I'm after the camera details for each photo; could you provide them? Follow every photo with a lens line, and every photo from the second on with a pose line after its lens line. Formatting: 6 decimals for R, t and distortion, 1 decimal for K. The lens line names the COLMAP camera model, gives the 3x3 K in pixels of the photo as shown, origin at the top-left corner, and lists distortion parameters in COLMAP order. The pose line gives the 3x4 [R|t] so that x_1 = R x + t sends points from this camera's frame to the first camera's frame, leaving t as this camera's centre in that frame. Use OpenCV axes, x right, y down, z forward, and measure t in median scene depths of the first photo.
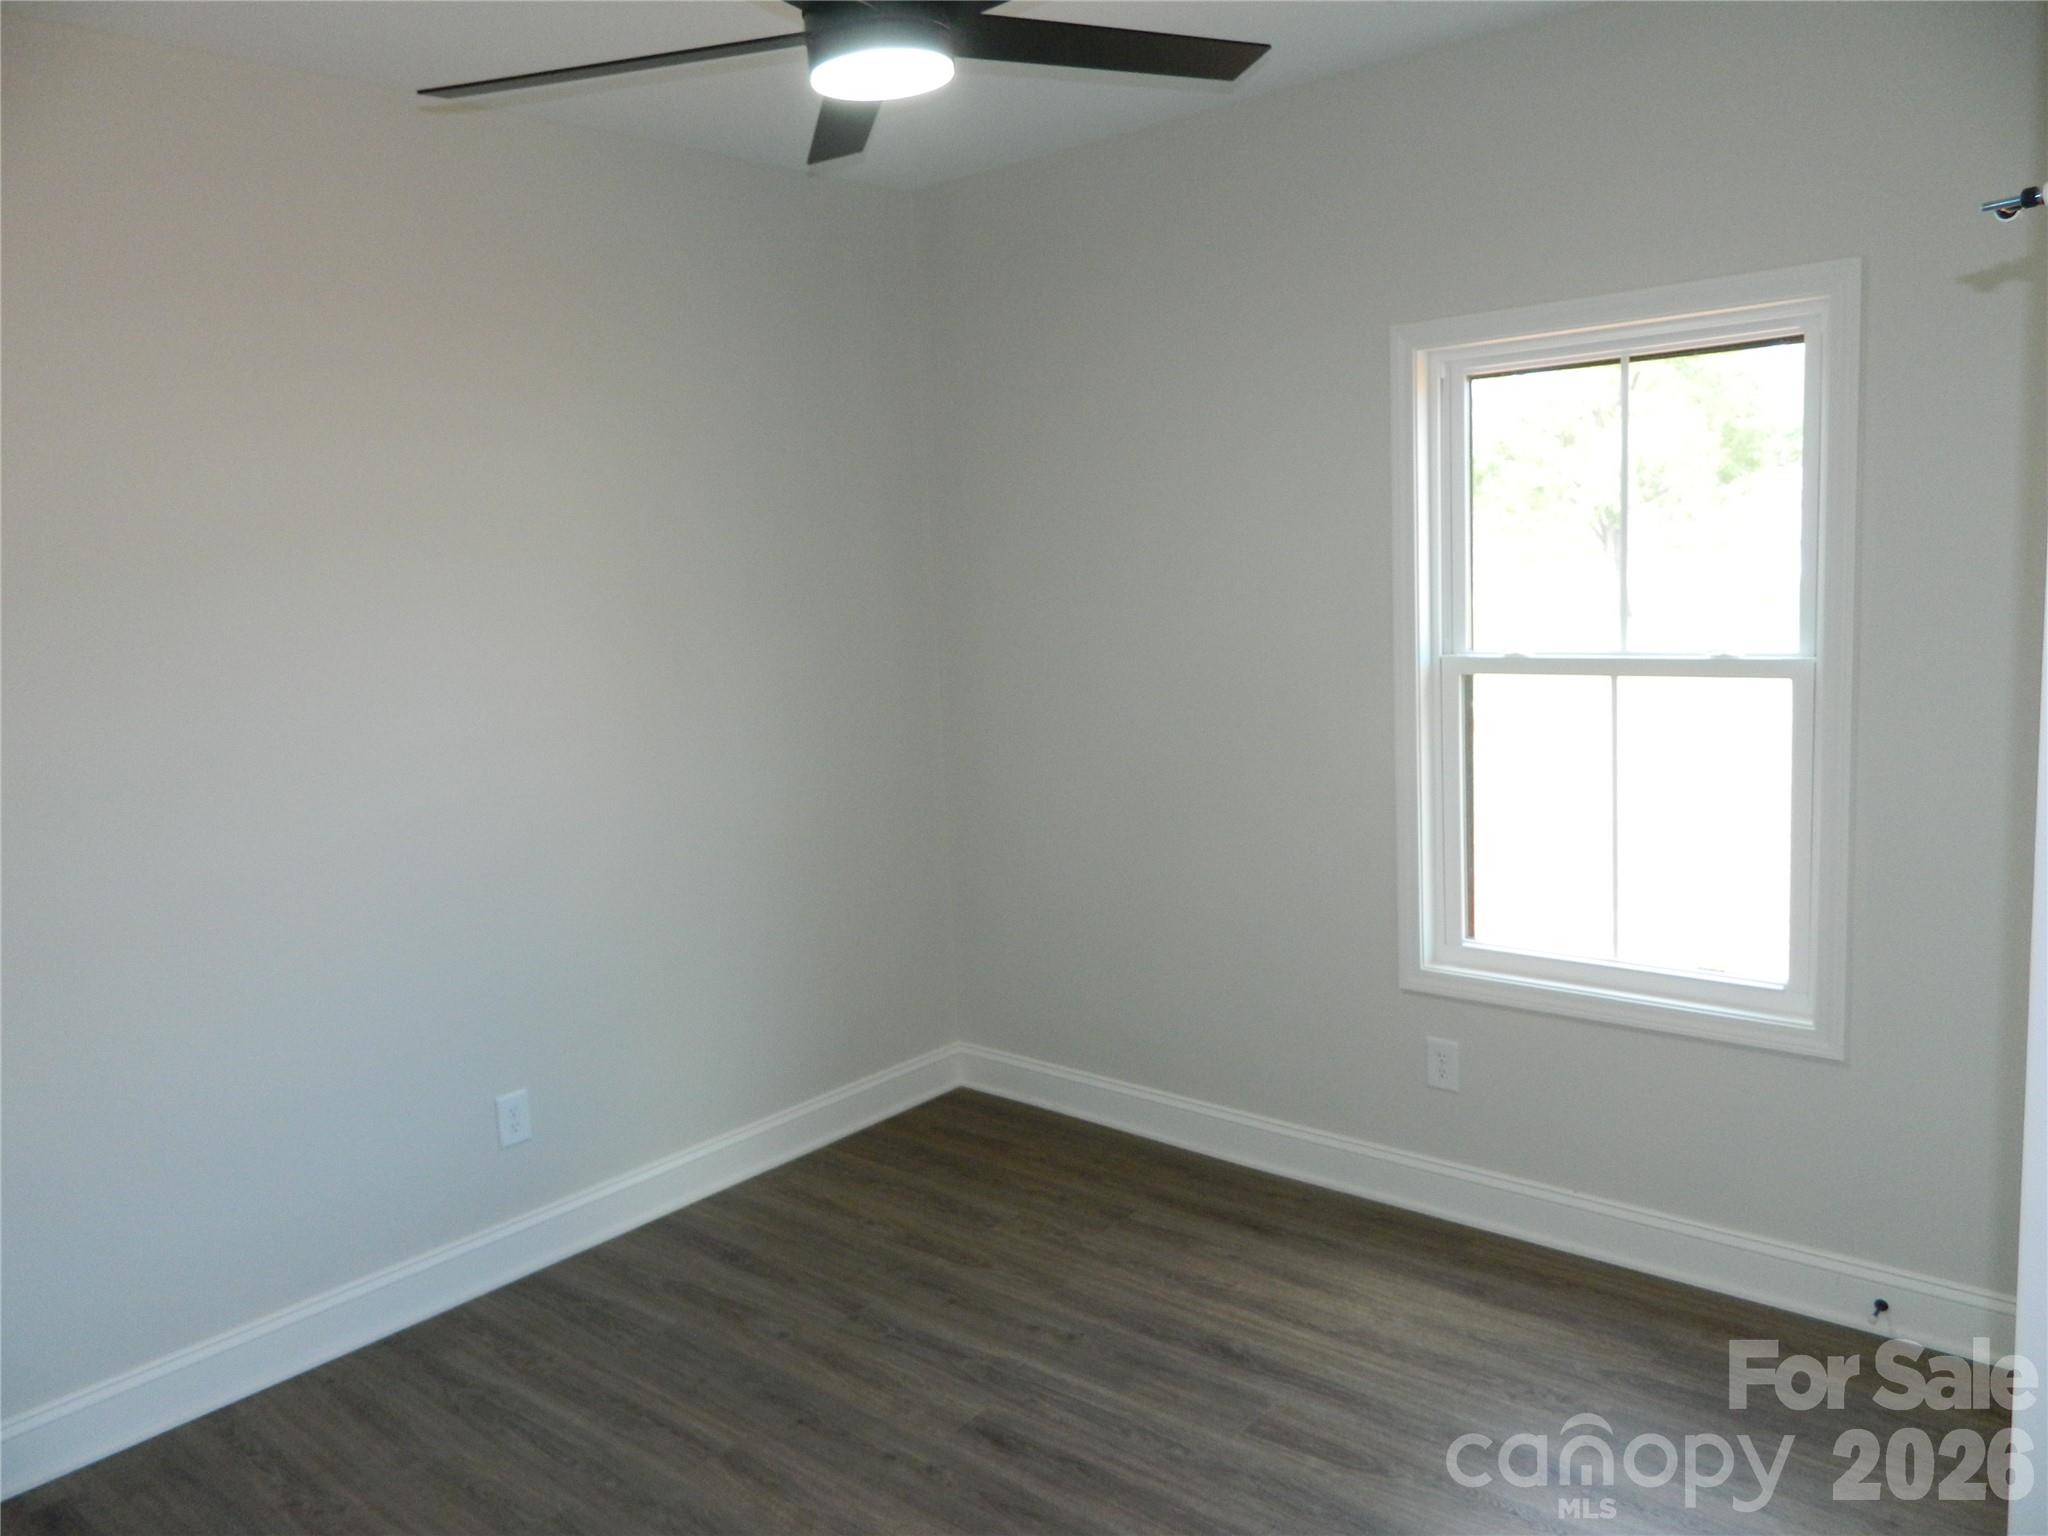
lens RADIAL K [[1491.5, 0, 1024.0], [0, 1491.5, 768.0], [0, 0, 1]] dist [0.051915, 0.001186]
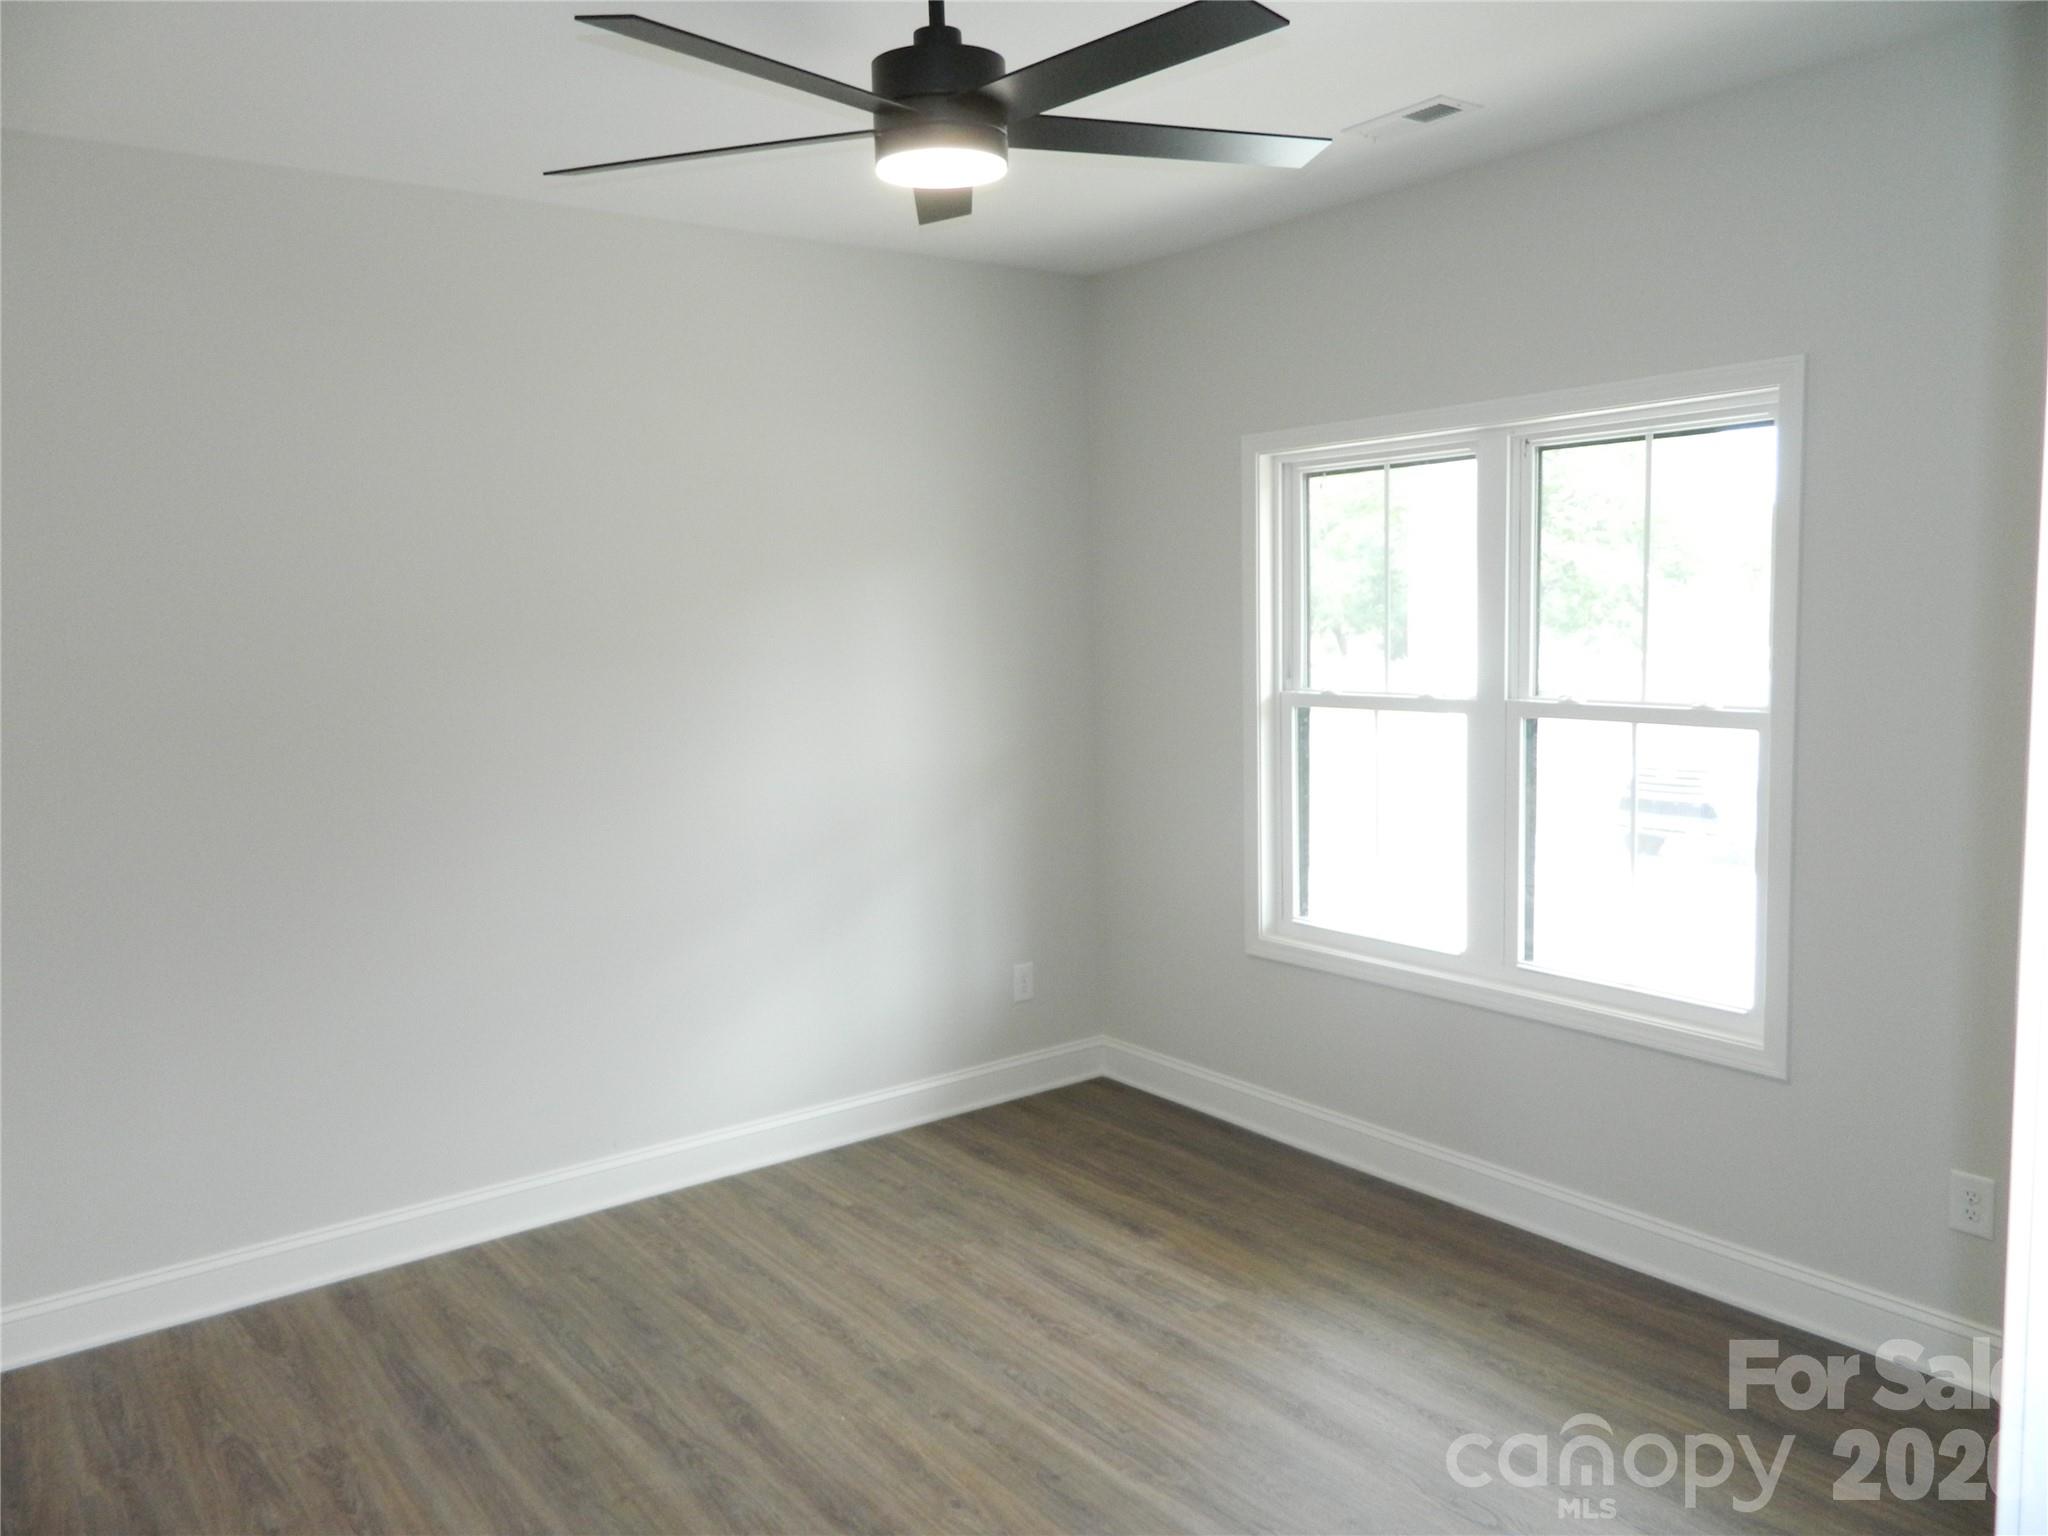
lens RADIAL K [[1528.3, 0, 1024.0], [0, 1528.3, 768.0], [0, 0, 1]] dist [0.018727, 0.002802]
pose [[0.966883, 0.043590, -0.251470, 0.271315], [-0.050200, 0.998540, -0.019928, 0.018367], [0.250234, 0.031892, 0.967660, -0.211198]]
